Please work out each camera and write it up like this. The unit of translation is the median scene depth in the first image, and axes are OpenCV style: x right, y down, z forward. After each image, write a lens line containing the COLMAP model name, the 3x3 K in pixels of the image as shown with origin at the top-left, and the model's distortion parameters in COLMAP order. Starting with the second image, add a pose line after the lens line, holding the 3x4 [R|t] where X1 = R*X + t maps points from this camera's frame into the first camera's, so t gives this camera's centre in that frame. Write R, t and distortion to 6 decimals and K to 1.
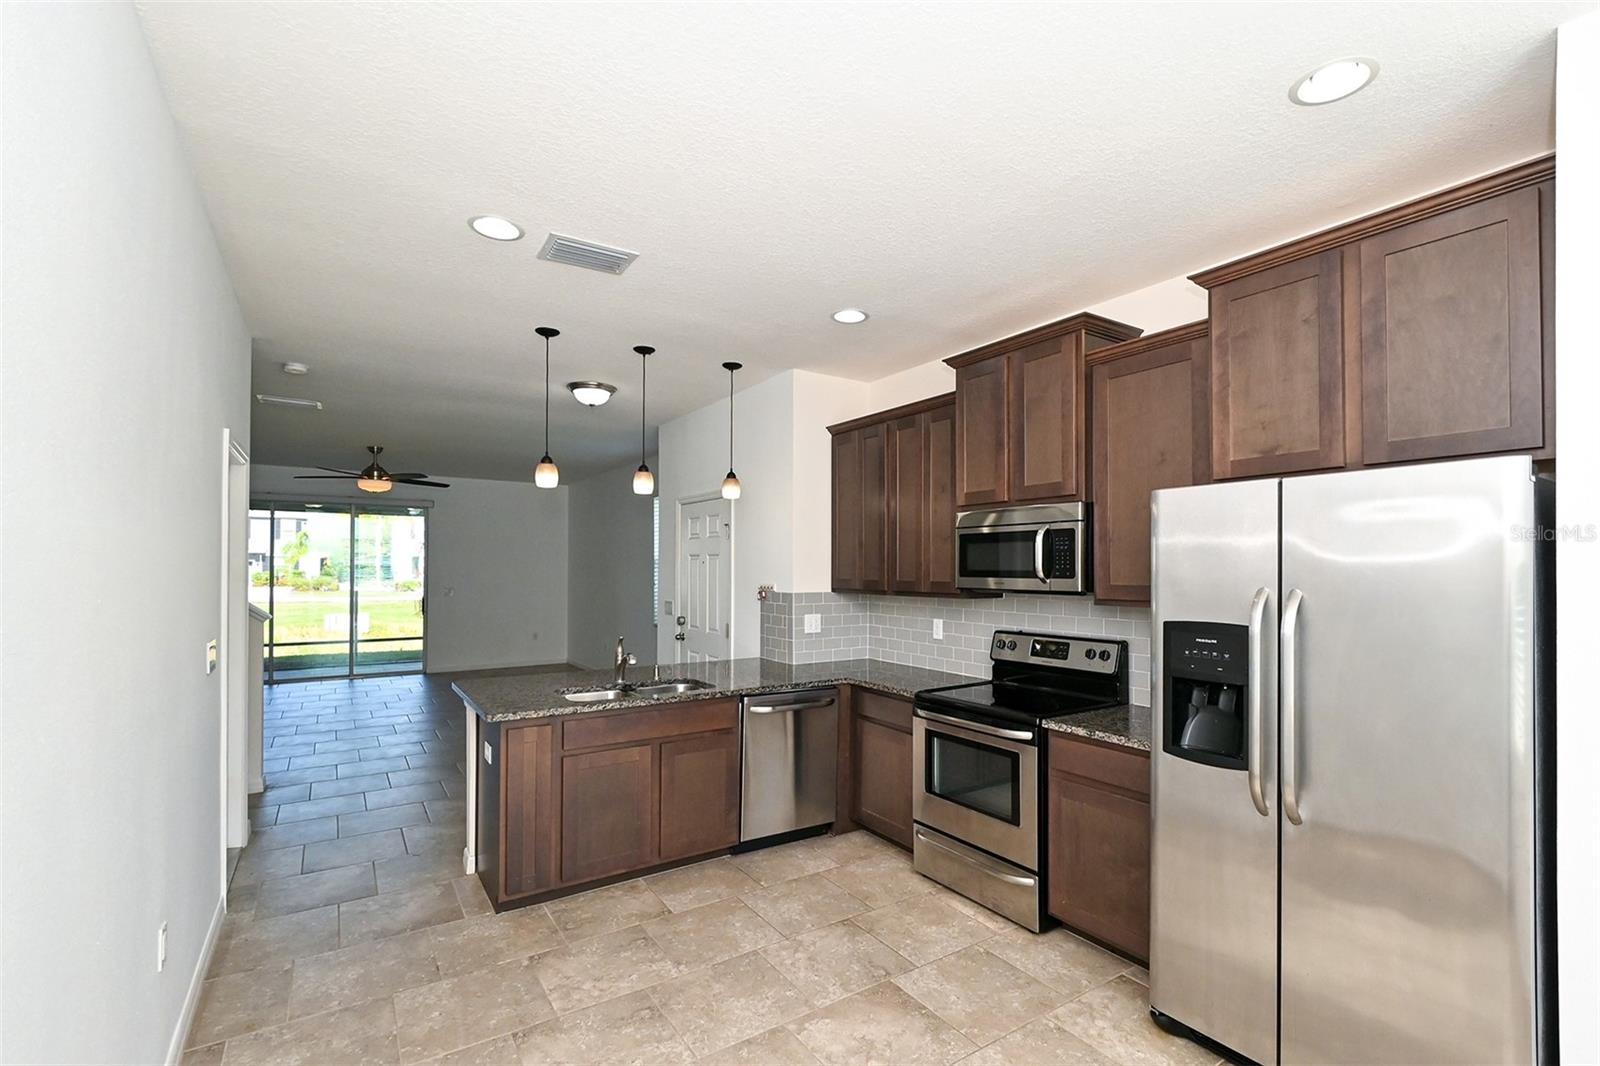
lens RADIAL K [[723.6, 0, 820.9], [0, 723.6, 560.3], [0, 0, 1]] dist [0.000770, -0.003784]
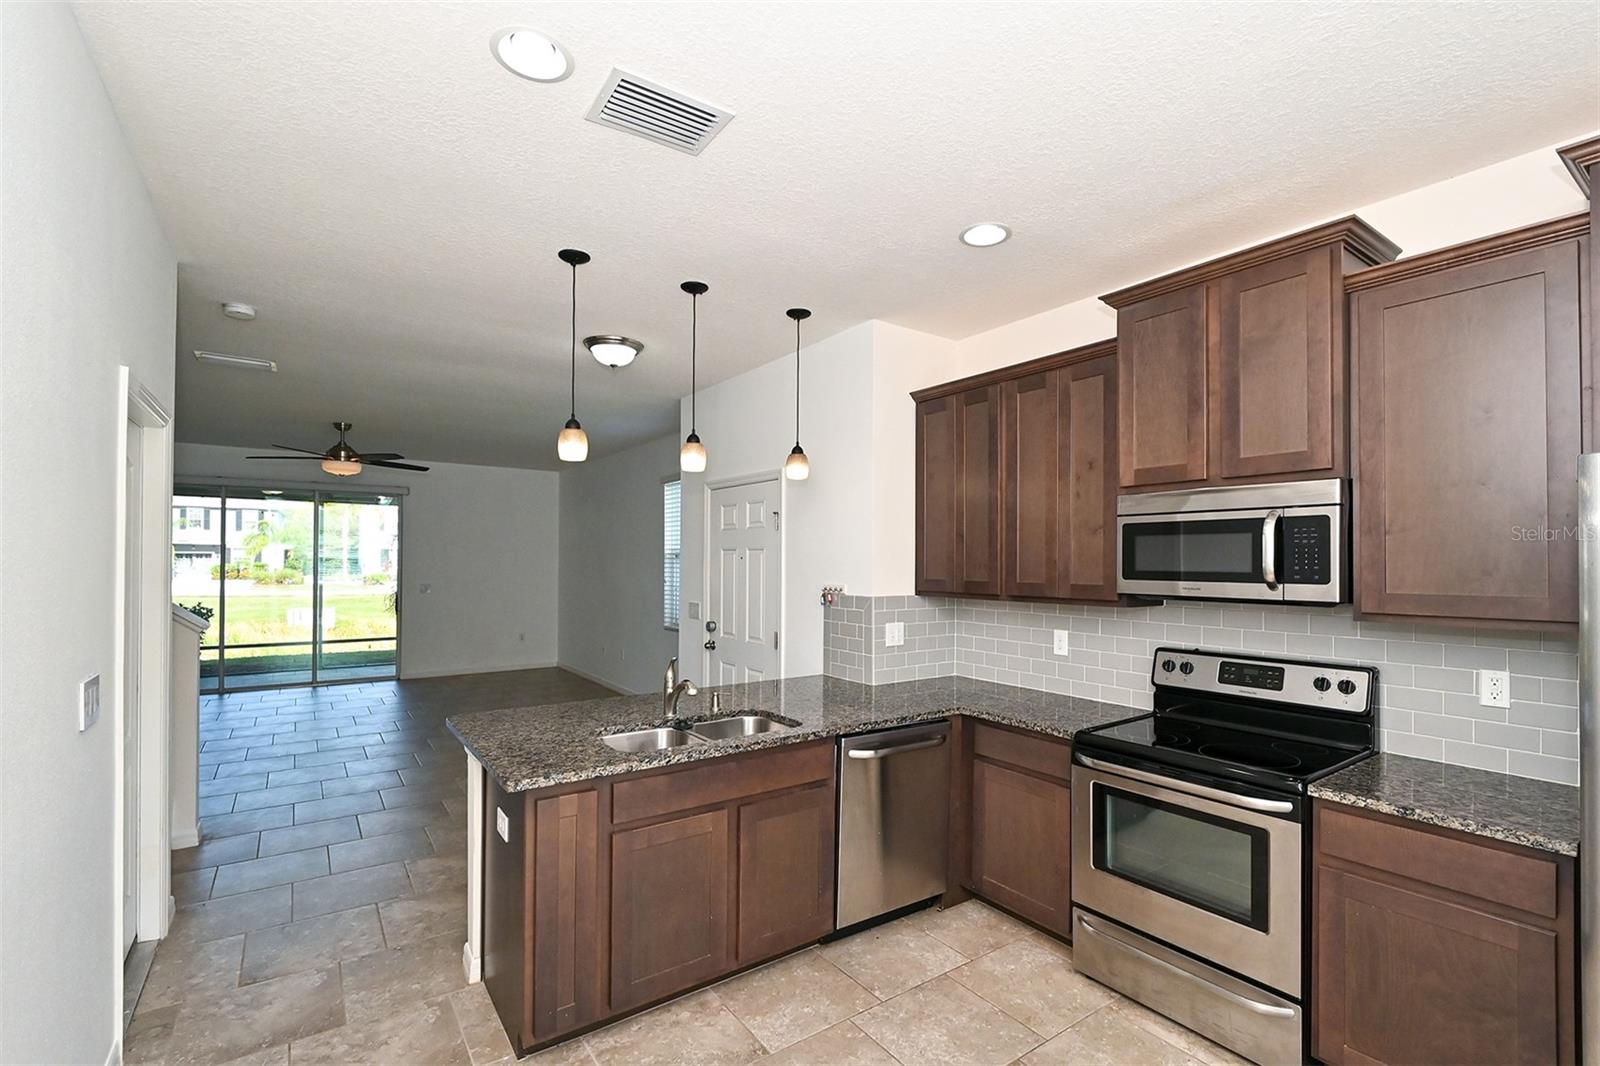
lens RADIAL K [[723.3, 0, 825.7], [0, 723.3, 554.2], [0, 0, 1]] dist [0.000003, -0.004272]
pose [[0.999287, 0.002896, 0.037637, -0.145782], [-0.002927, 0.999995, 0.000765, -0.003333], [-0.037635, -0.000875, 0.999291, 0.235987]]
